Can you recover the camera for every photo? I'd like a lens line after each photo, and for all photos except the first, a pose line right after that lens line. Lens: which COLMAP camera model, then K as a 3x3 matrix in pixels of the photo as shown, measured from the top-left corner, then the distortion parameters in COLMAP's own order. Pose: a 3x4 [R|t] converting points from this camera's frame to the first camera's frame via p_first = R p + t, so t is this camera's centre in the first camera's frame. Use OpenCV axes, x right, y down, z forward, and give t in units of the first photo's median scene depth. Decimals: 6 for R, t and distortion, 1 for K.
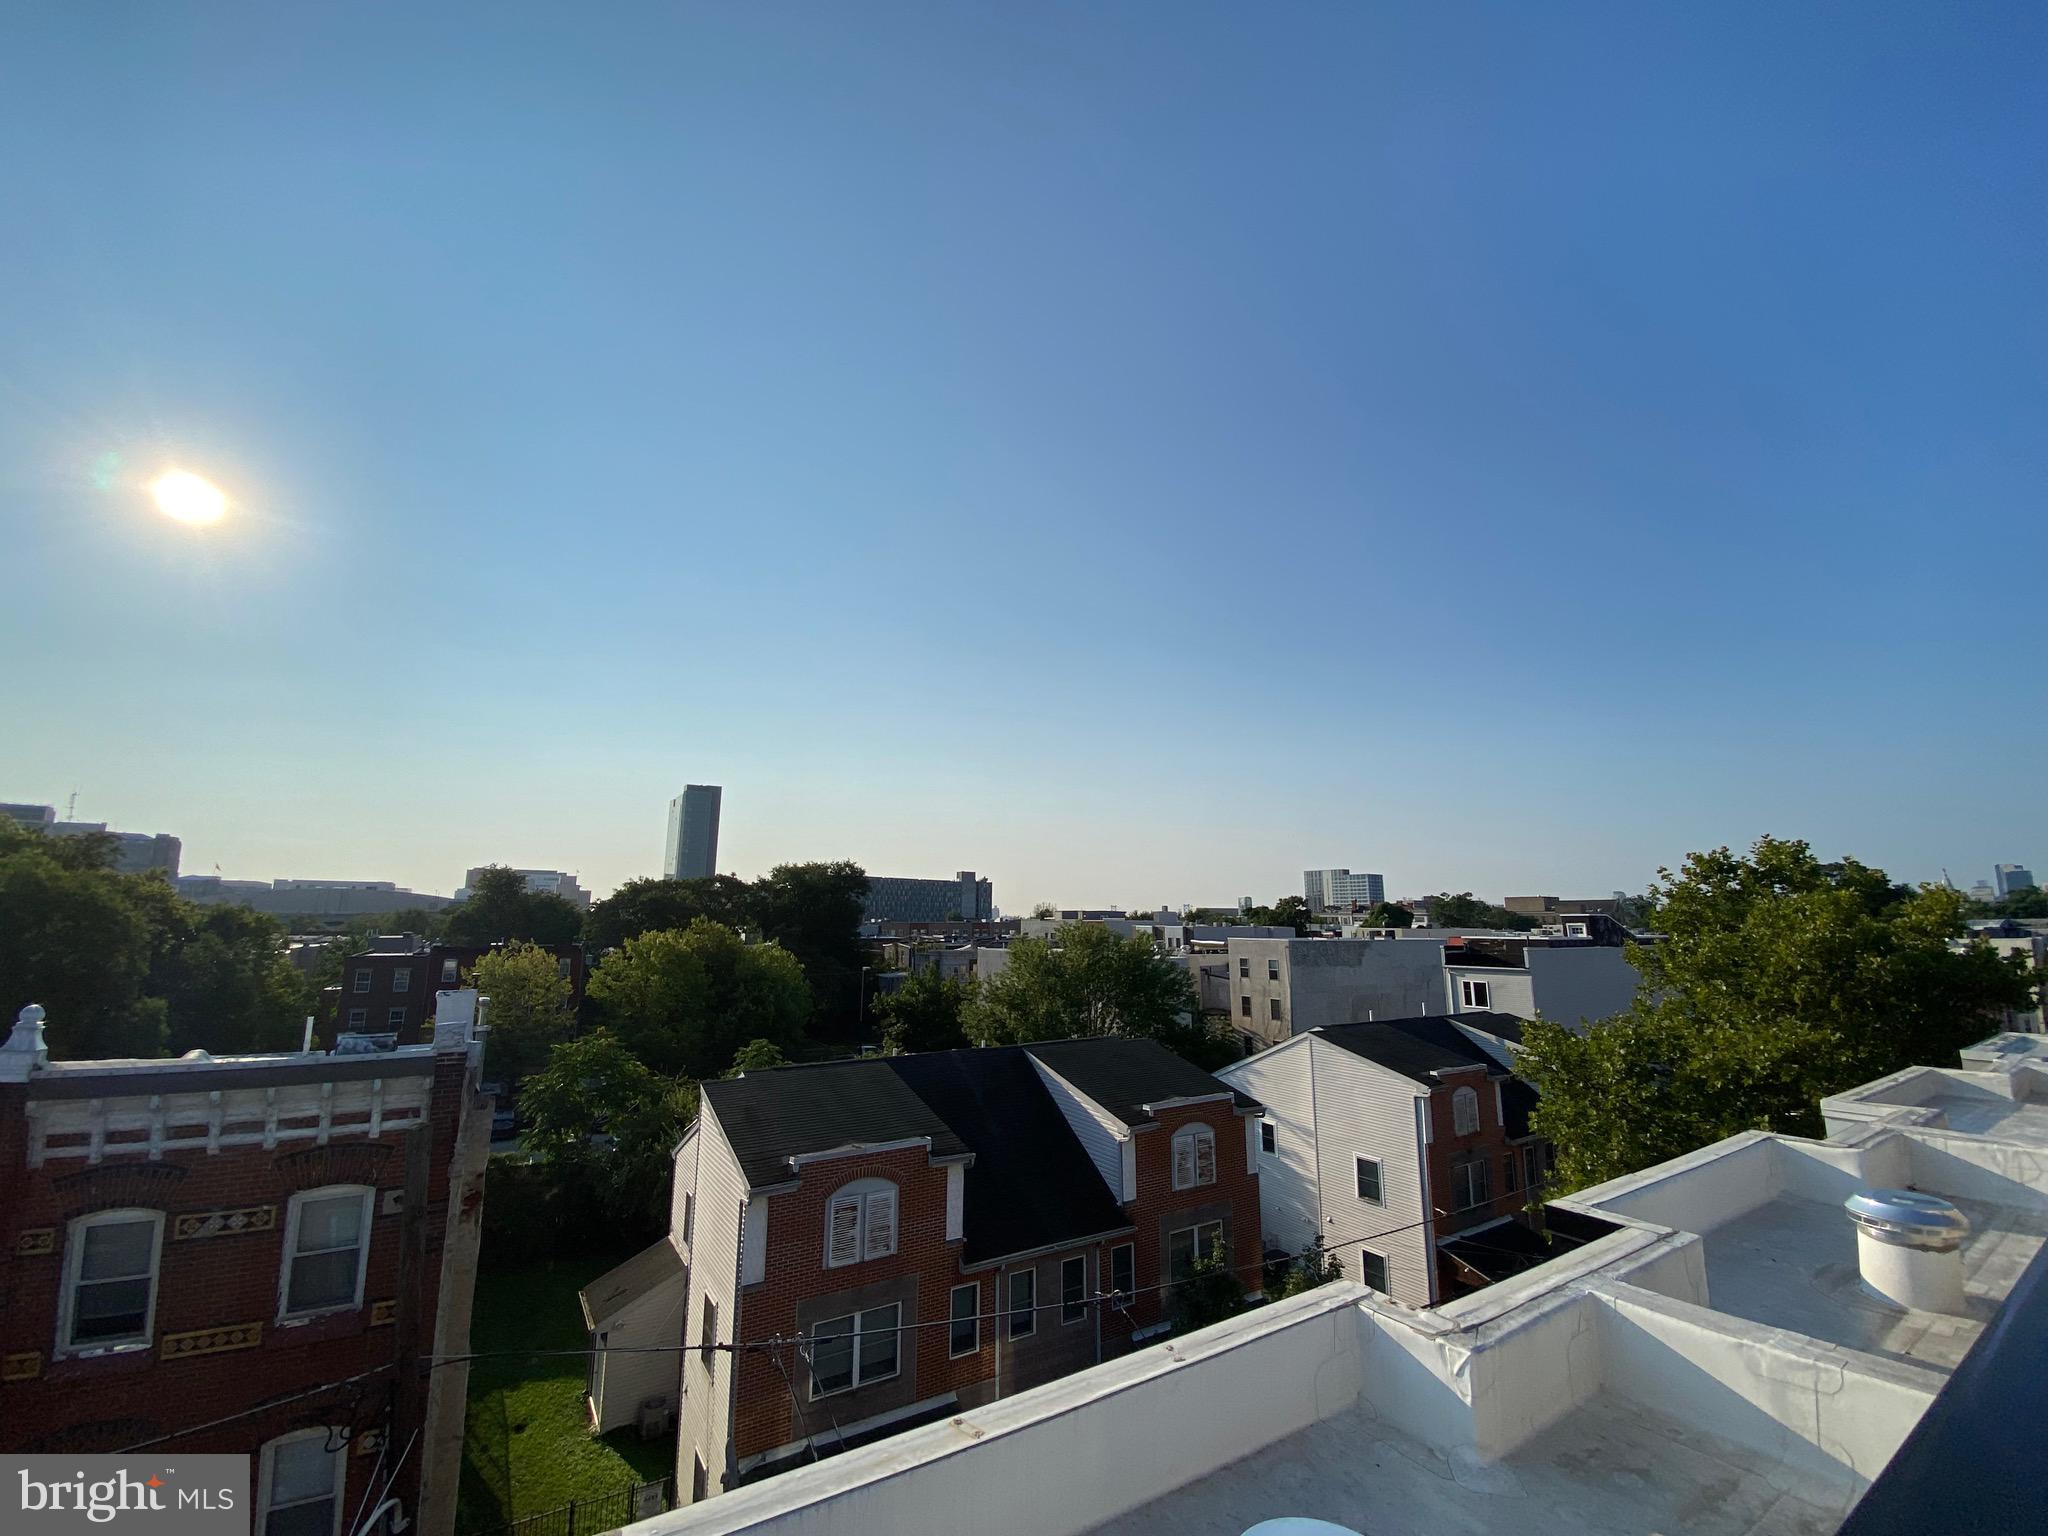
lens RADIAL K [[836.7, 0, 1017.8], [0, 836.7, 767.1], [0, 0, 1]] dist [0.022569, -0.020326]
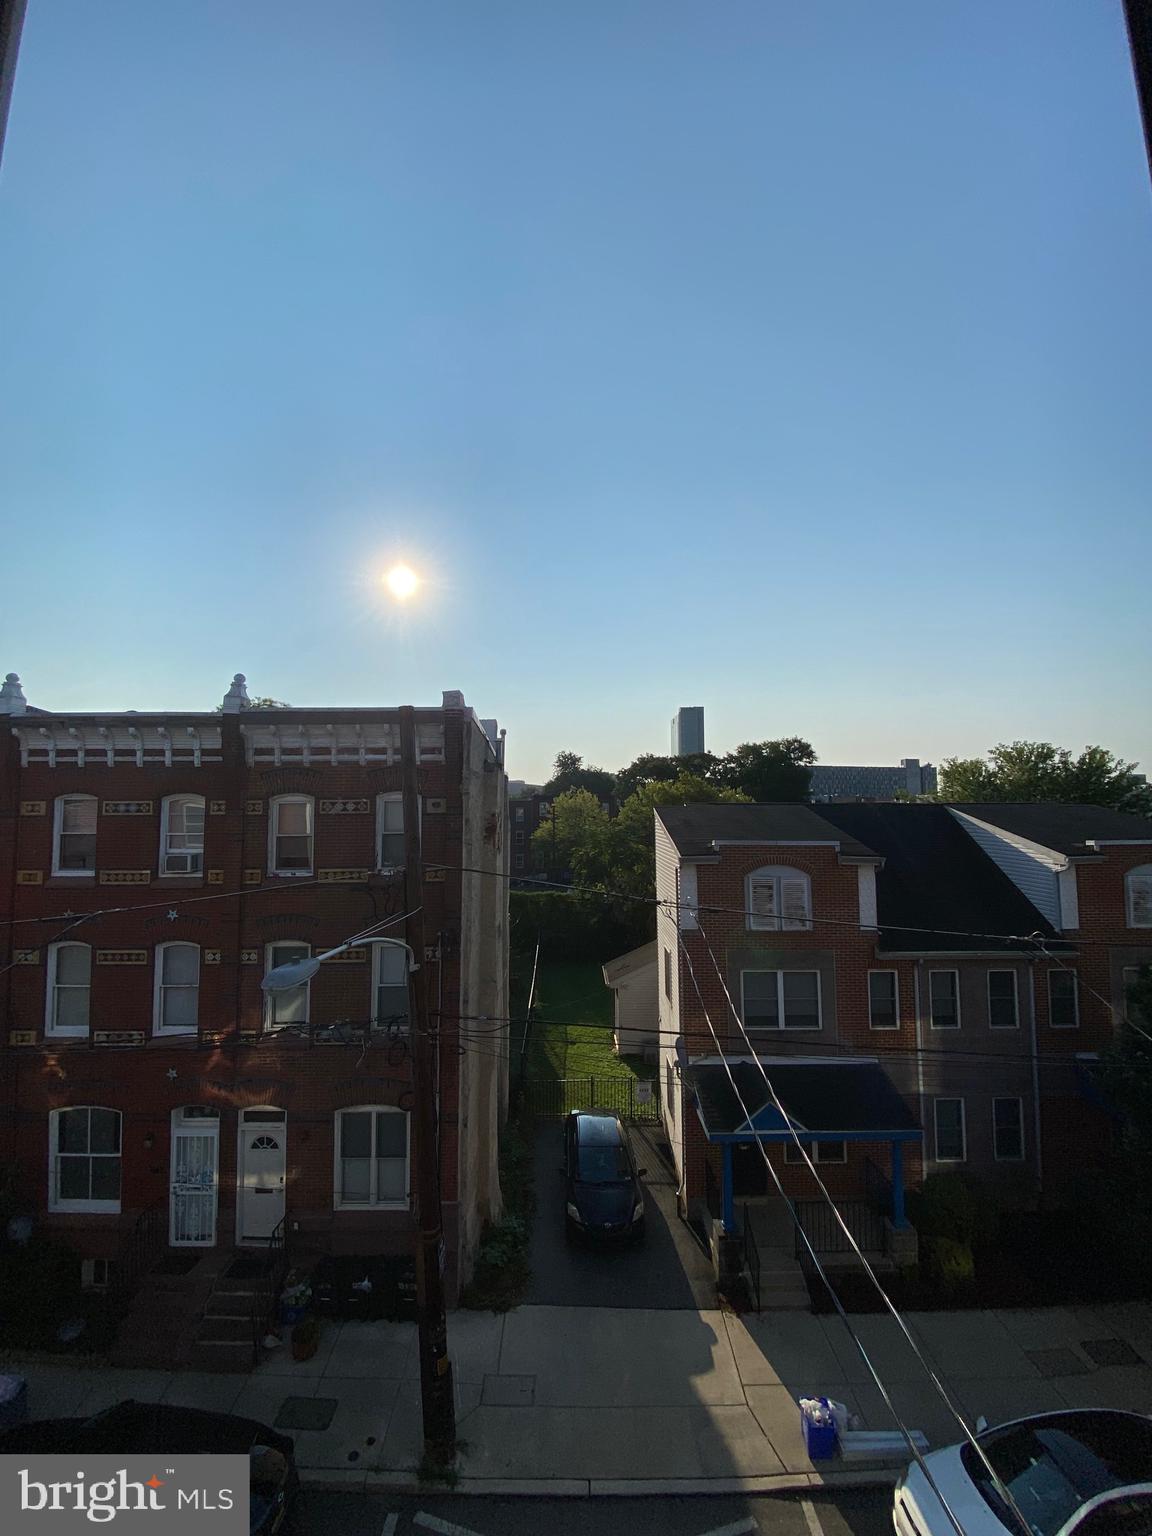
lens RADIAL K [[617.9, 0, 581.1], [0, 617.9, 766.8], [0, 0, 1]] dist [0.052673, -0.042440]
pose [[0.854395, -0.042861, -0.517853, 0.037892], [0.102422, 0.990932, 0.086967, 0.237588], [0.509429, -0.127344, 0.851038, 0.127535]]
